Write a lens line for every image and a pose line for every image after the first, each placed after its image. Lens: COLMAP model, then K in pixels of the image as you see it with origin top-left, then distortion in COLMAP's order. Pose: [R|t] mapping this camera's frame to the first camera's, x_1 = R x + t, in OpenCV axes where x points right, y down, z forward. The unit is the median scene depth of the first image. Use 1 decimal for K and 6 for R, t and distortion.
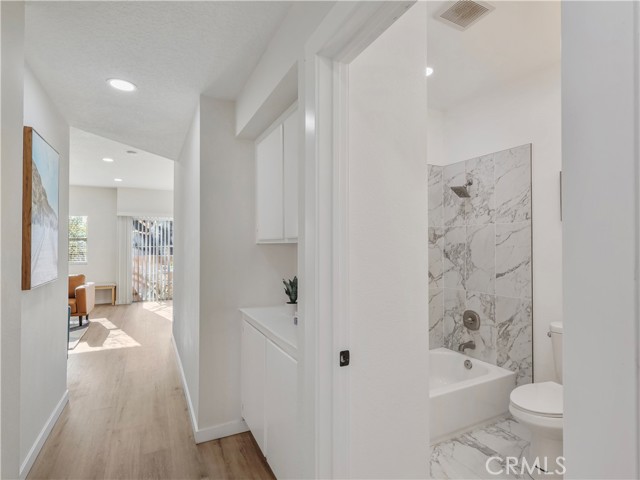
lens RADIAL K [[336.3, 0, 319.1], [0, 336.3, 241.6], [0, 0, 1]] dist [-0.004049, 0.002753]
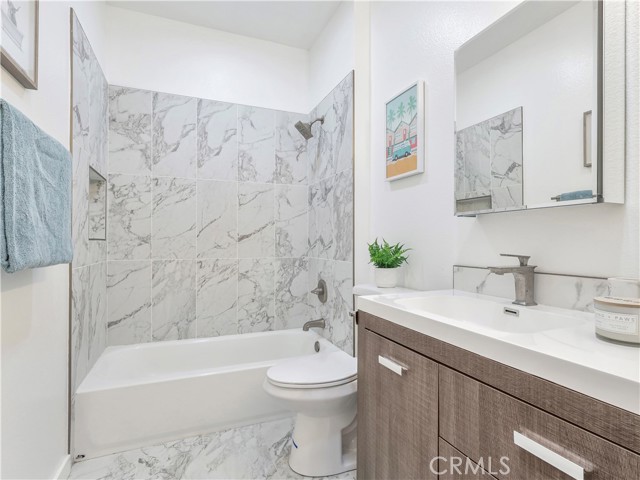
lens RADIAL K [[336.3, 0, 322.4], [0, 336.3, 242.0], [0, 0, 1]] dist [-0.004049, 0.002753]
pose [[0.065912, 0.007136, 0.997800, -0.419522], [-0.009099, 0.999937, -0.006550, -0.298495], [-0.997784, -0.008647, 0.065973, 0.790730]]
